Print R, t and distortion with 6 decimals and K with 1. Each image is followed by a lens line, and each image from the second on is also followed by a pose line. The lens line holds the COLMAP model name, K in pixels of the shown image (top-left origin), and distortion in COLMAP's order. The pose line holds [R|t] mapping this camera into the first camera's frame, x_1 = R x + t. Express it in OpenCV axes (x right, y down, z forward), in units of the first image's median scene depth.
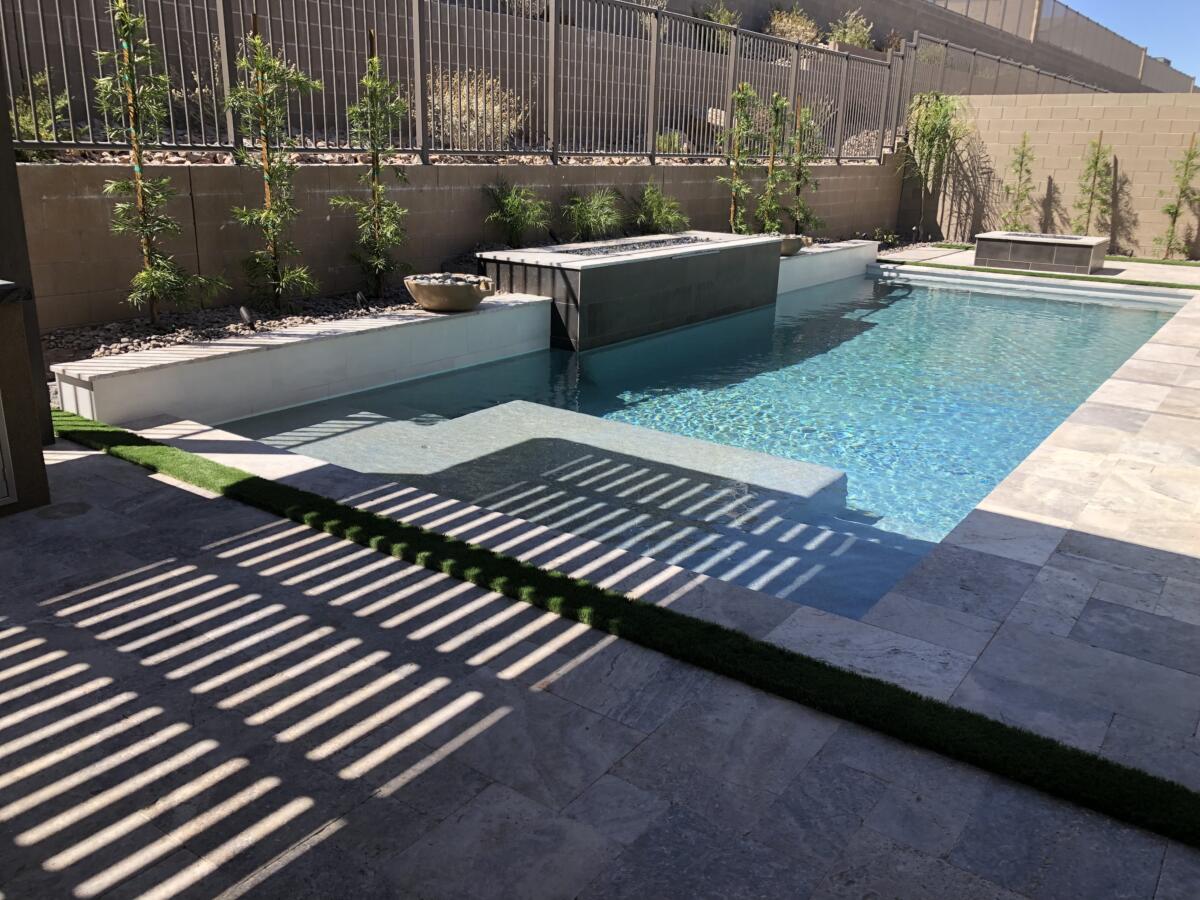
lens RADIAL K [[1009.0, 0, 603.7], [0, 1009.0, 437.1], [0, 0, 1]] dist [0.052619, -0.005790]
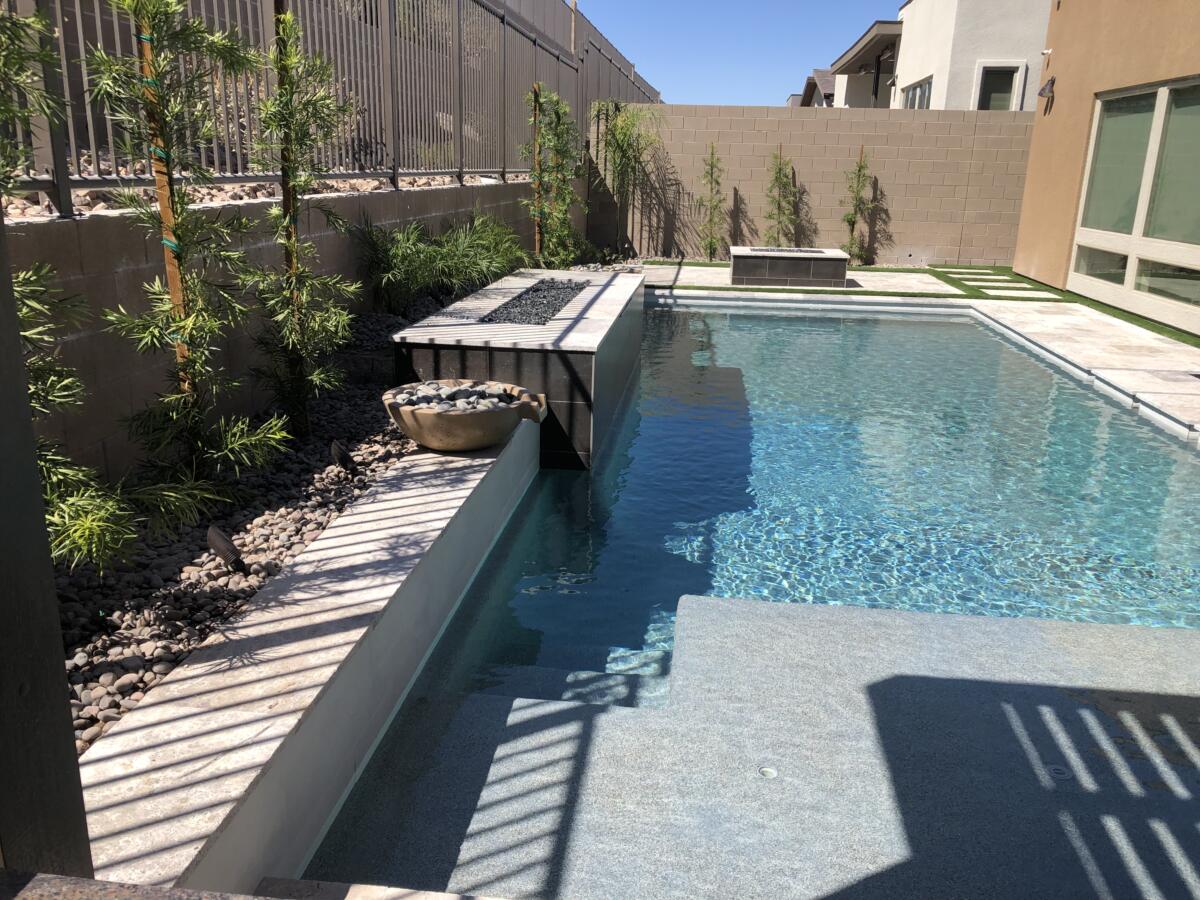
lens RADIAL K [[990.1, 0, 600.0], [0, 990.1, 450.0], [0, 0, 1]] dist [0.045115, -0.049234]
pose [[0.882253, -0.140245, 0.449400, -0.156399], [0.135197, 0.989864, 0.043494, -0.063048], [-0.450945, 0.022385, 0.892271, 0.204702]]
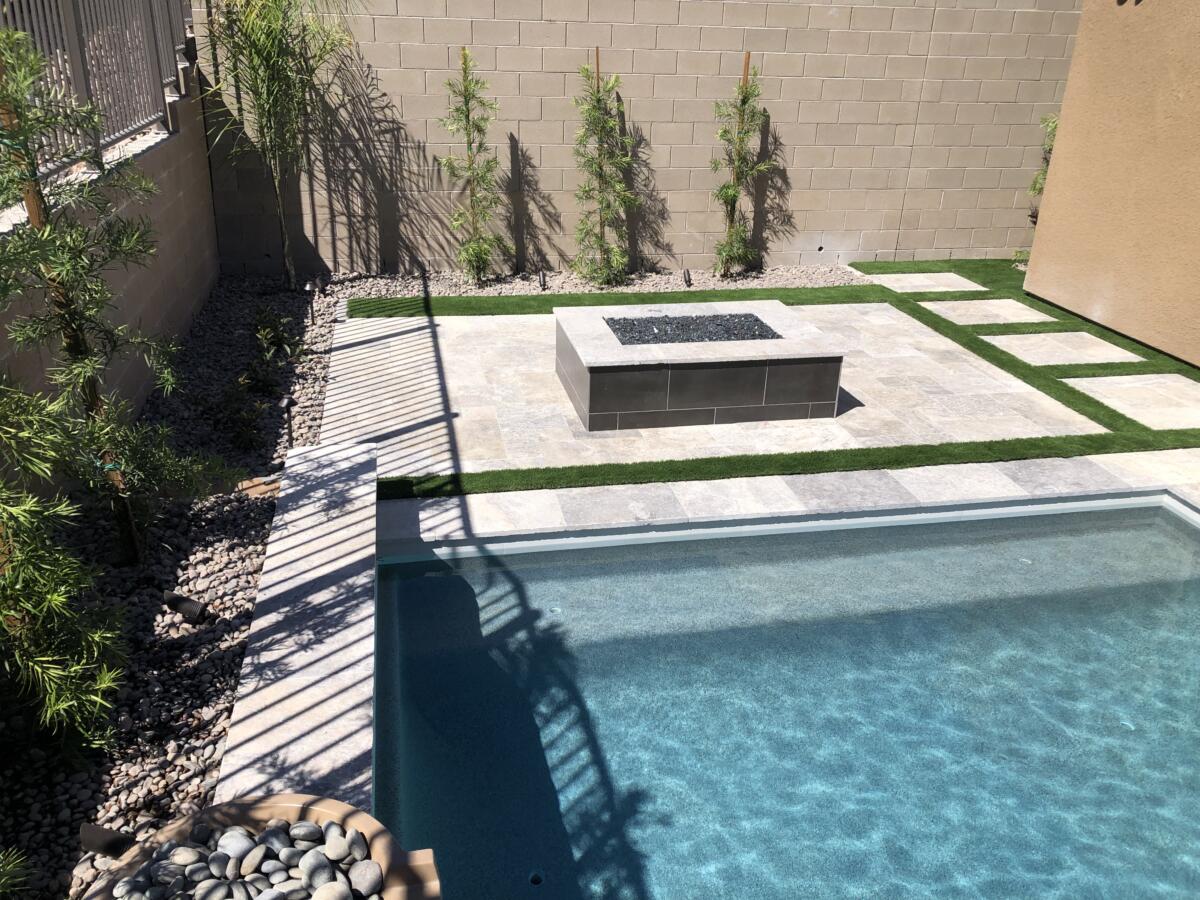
lens RADIAL K [[990.1, 0, 600.0], [0, 990.1, 450.0], [0, 0, 1]] dist [0.045115, -0.049234]
pose [[0.696735, -0.301286, 0.650989, 0.098517], [0.192849, 0.952781, 0.234559, -0.219042], [-0.690919, -0.037882, 0.721939, 0.621225]]
